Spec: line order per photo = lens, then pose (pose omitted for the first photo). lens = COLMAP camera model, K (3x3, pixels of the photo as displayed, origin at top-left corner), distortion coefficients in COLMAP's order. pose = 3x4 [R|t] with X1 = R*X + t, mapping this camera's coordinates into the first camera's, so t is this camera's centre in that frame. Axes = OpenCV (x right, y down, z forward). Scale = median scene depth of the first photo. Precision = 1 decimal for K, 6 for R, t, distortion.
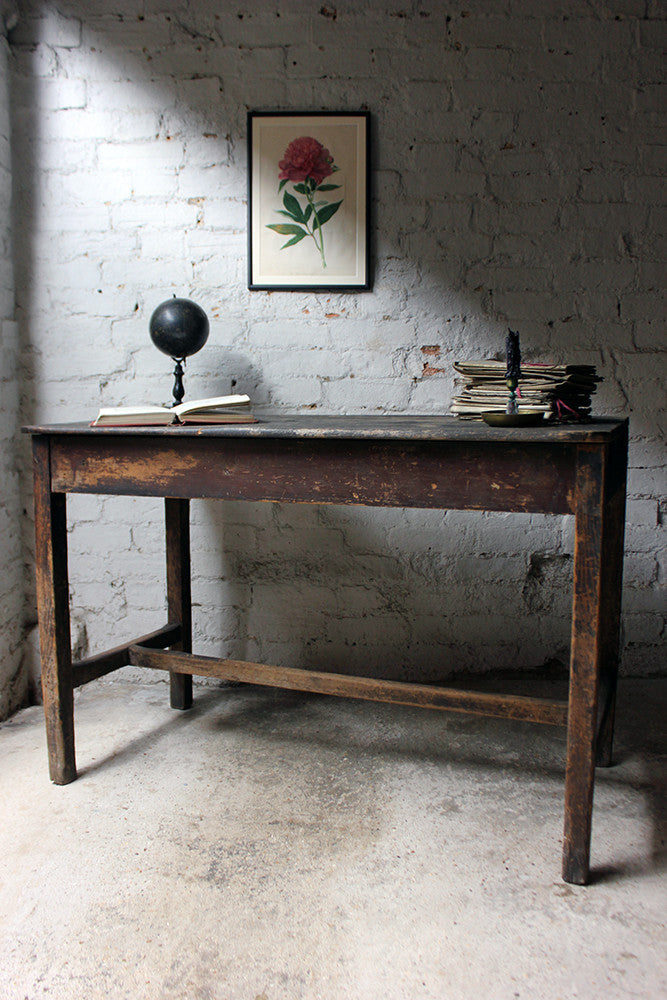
lens RADIAL K [[926.0, 0, 329.2], [0, 926.0, 512.1], [0, 0, 1]] dist [-0.073137, 0.000000]
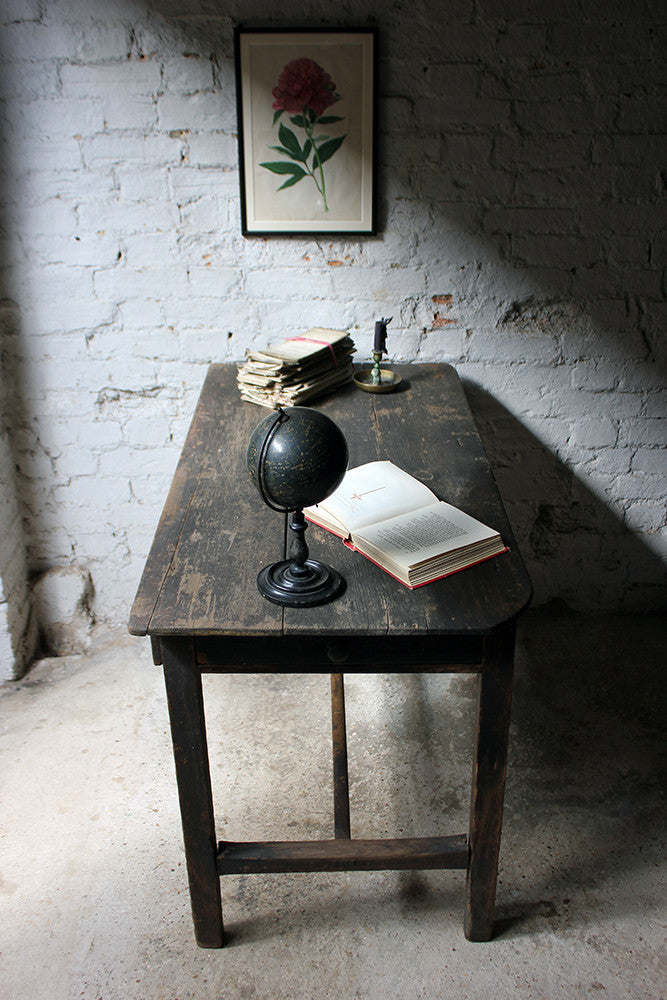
lens RADIAL K [[1064.3, 0, 333.7], [0, 1064.3, 516.2], [0, 0, 1]] dist [-0.048605, 0.000000]
pose [[0.999830, -0.014870, 0.010866, -0.013834], [0.010739, 0.950042, 0.311938, -0.306929], [-0.014962, -0.311768, 0.950040, -0.075328]]
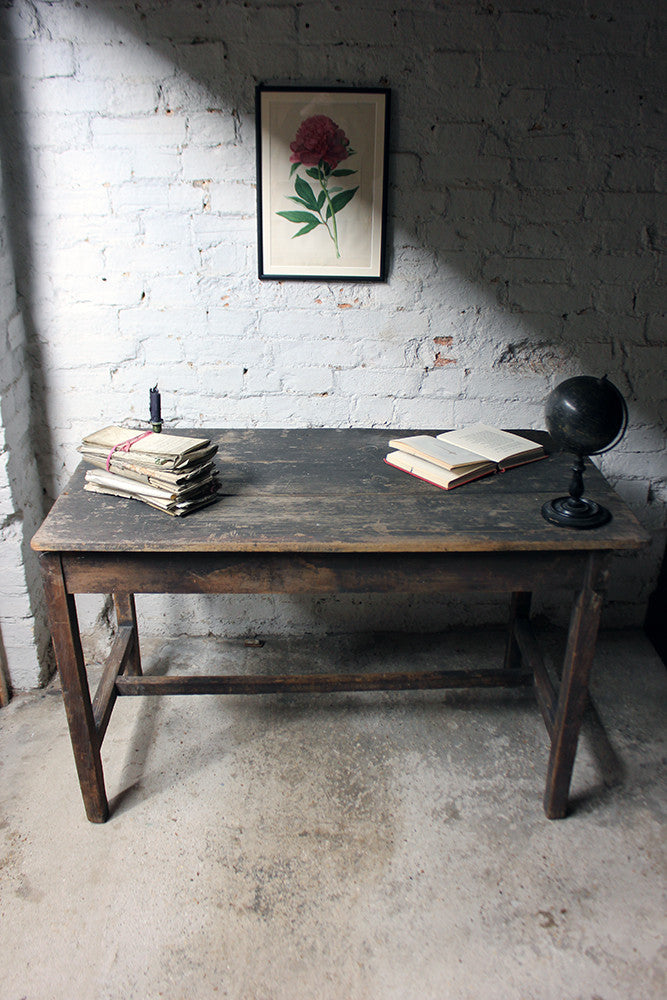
lens RADIAL K [[926.0, 0, 333.1], [0, 926.0, 509.4], [0, 0, 1]] dist [-0.073137, 0.000000]
pose [[0.999362, -0.004661, 0.035418, -0.045807], [-0.006410, 0.951963, 0.306145, -0.311074], [-0.035144, -0.306176, 0.951326, 0.004233]]
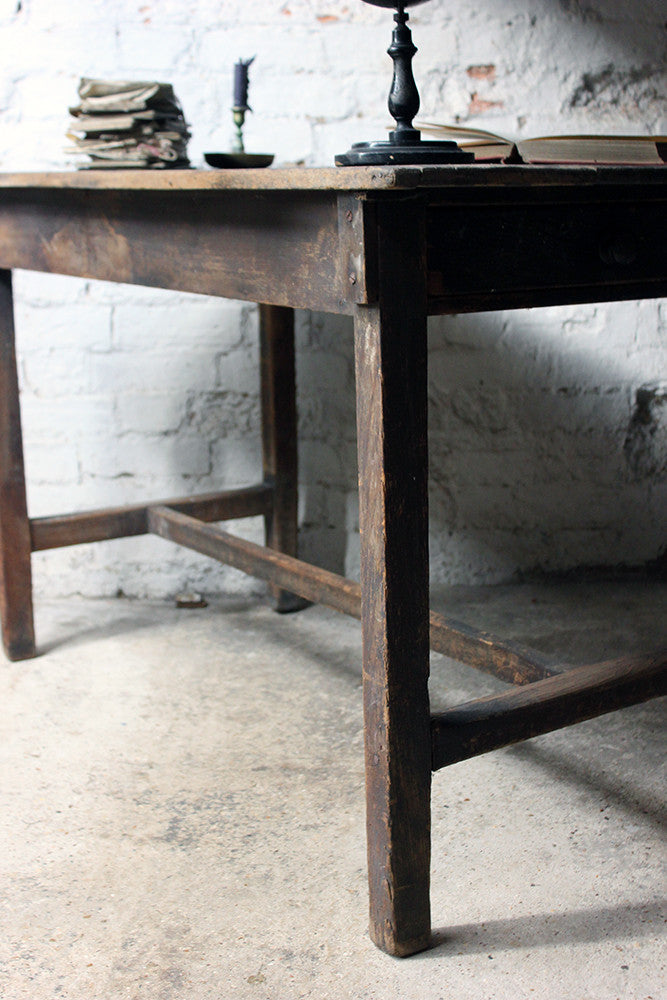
lens RADIAL K [[1493.1, 0, 334.5], [0, 1493.1, 501.9], [0, 0, 1]] dist [0.018181, 0.000000]
pose [[0.999737, -0.016939, 0.015450, -0.014041], [0.015785, 0.997285, 0.071933, 0.048017], [-0.016627, -0.071671, 0.997290, -0.060759]]
